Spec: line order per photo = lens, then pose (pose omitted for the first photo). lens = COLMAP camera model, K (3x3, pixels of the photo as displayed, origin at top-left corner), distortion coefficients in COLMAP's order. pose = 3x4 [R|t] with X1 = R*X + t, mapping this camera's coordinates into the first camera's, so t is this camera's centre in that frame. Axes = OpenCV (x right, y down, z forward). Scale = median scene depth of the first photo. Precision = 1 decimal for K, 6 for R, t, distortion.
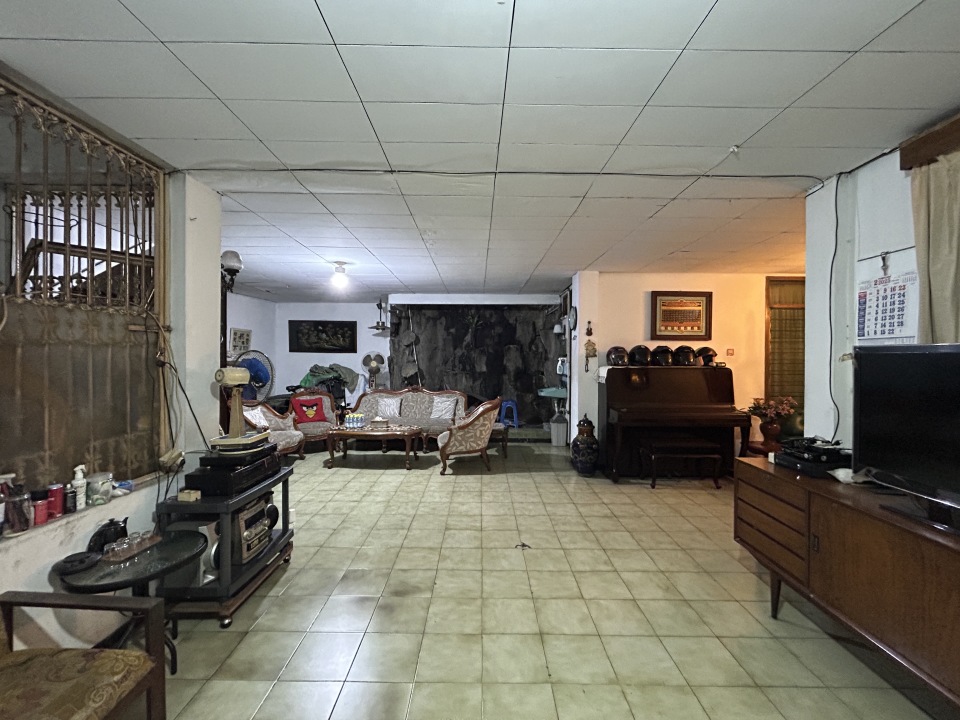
lens RADIAL K [[390.6, 0, 477.0], [0, 390.6, 356.5], [0, 0, 1]] dist [-0.000872, 0.001251]
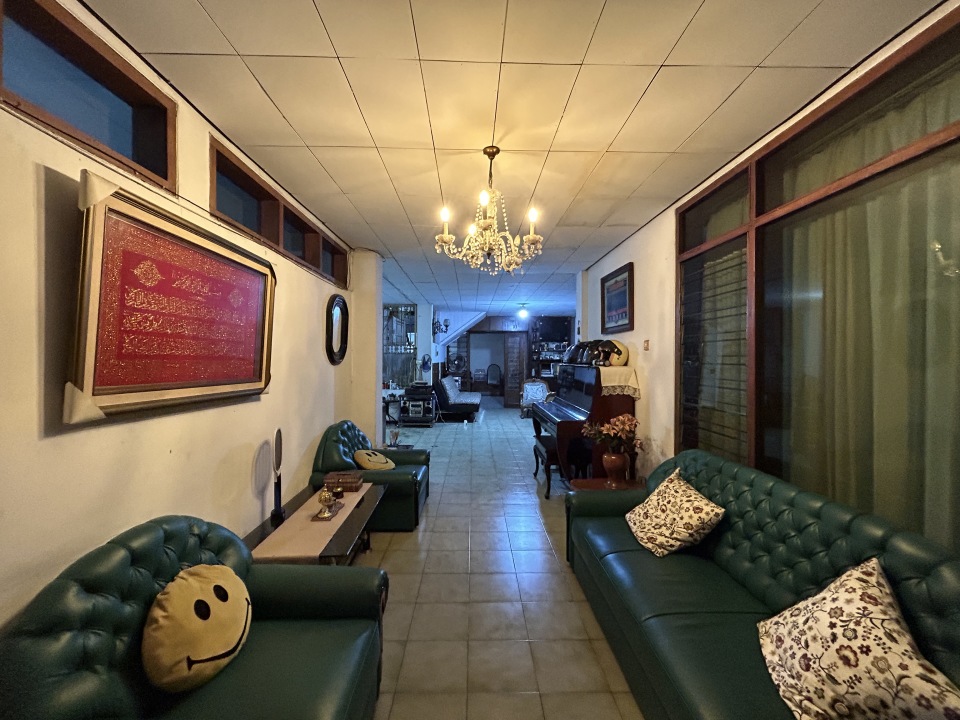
lens RADIAL K [[390.6, 0, 475.8], [0, 390.6, 357.3], [0, 0, 1]] dist [-0.000872, 0.001251]
pose [[0.019222, -0.006379, -0.999795, 1.540229], [-0.002856, 0.999975, -0.006435, 0.018316], [0.999811, 0.002979, 0.019203, 0.816761]]
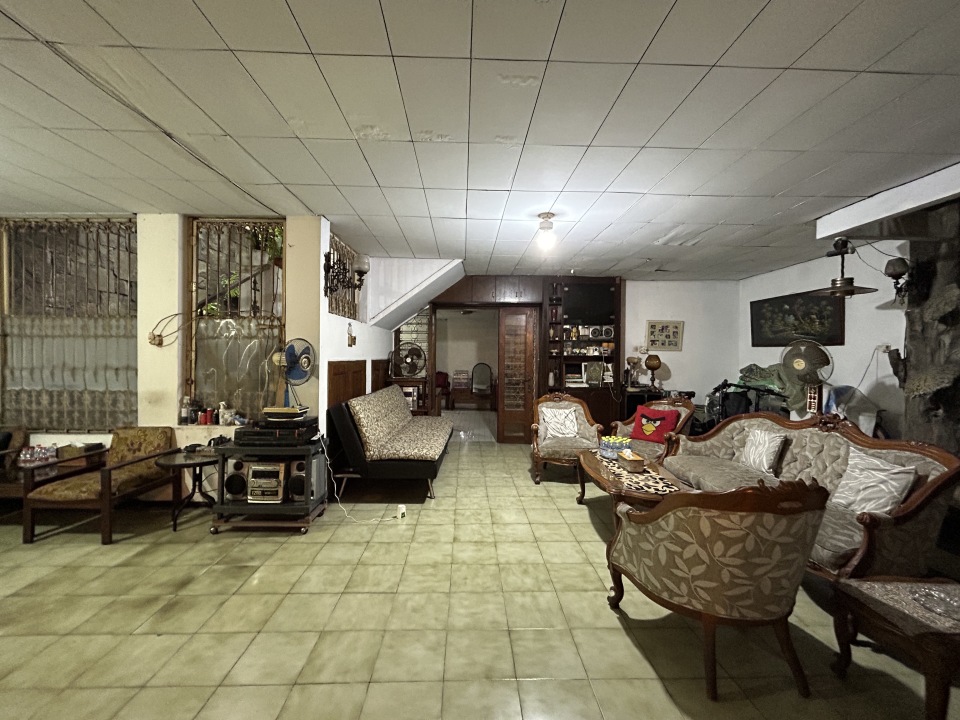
lens RADIAL K [[390.6, 0, 476.6], [0, 390.6, 359.0], [0, 0, 1]] dist [-0.000872, 0.001251]
pose [[0.040643, 0.004443, -0.999164, 0.390993], [-0.009177, 0.999950, 0.004073, 0.023445], [0.999132, 0.009004, 0.040681, 0.917898]]
